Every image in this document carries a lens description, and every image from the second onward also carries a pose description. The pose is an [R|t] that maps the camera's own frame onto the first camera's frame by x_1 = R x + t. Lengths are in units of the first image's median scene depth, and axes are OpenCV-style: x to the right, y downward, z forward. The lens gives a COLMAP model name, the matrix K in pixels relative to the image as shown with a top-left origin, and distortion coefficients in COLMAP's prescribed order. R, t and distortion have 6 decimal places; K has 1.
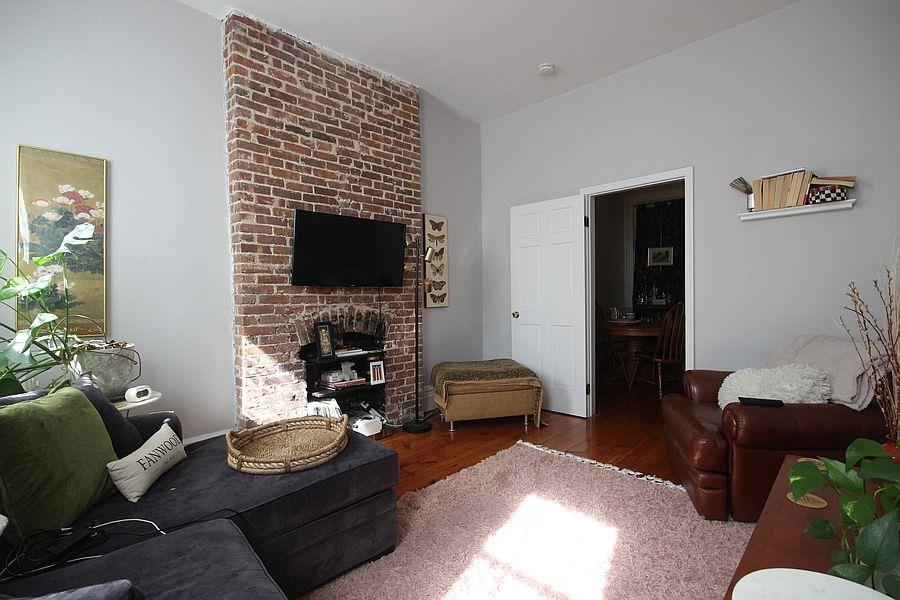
lens RADIAL K [[421.4, 0, 460.8], [0, 421.4, 301.2], [0, 0, 1]] dist [0.001435, 0.000673]
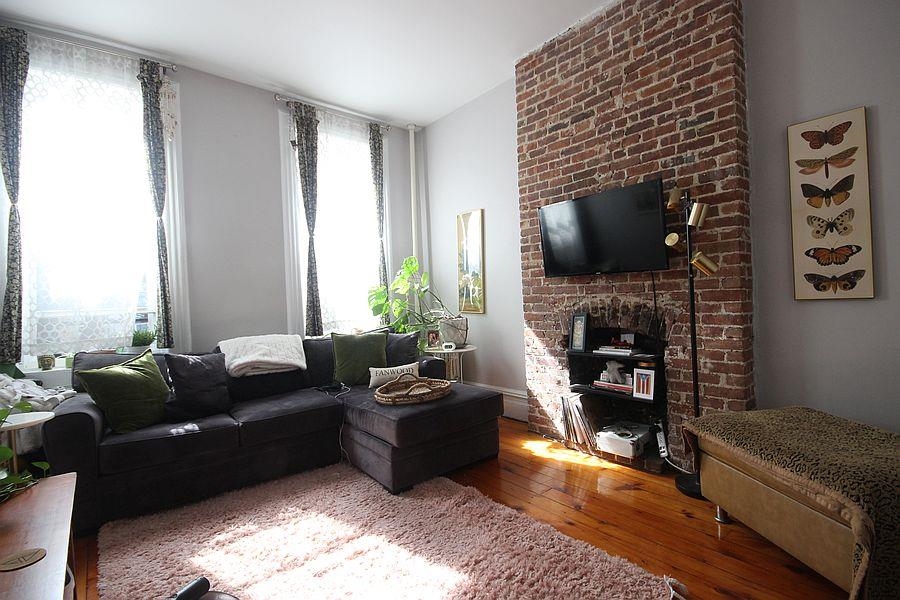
lens RADIAL K [[421.4, 0, 460.8], [0, 421.4, 301.2], [0, 0, 1]] dist [0.001435, 0.000673]
pose [[-0.097695, 0.025918, -0.994879, 0.628000], [0.021839, 0.999476, 0.023893, -0.006724], [0.994977, -0.019393, -0.098210, 0.791524]]
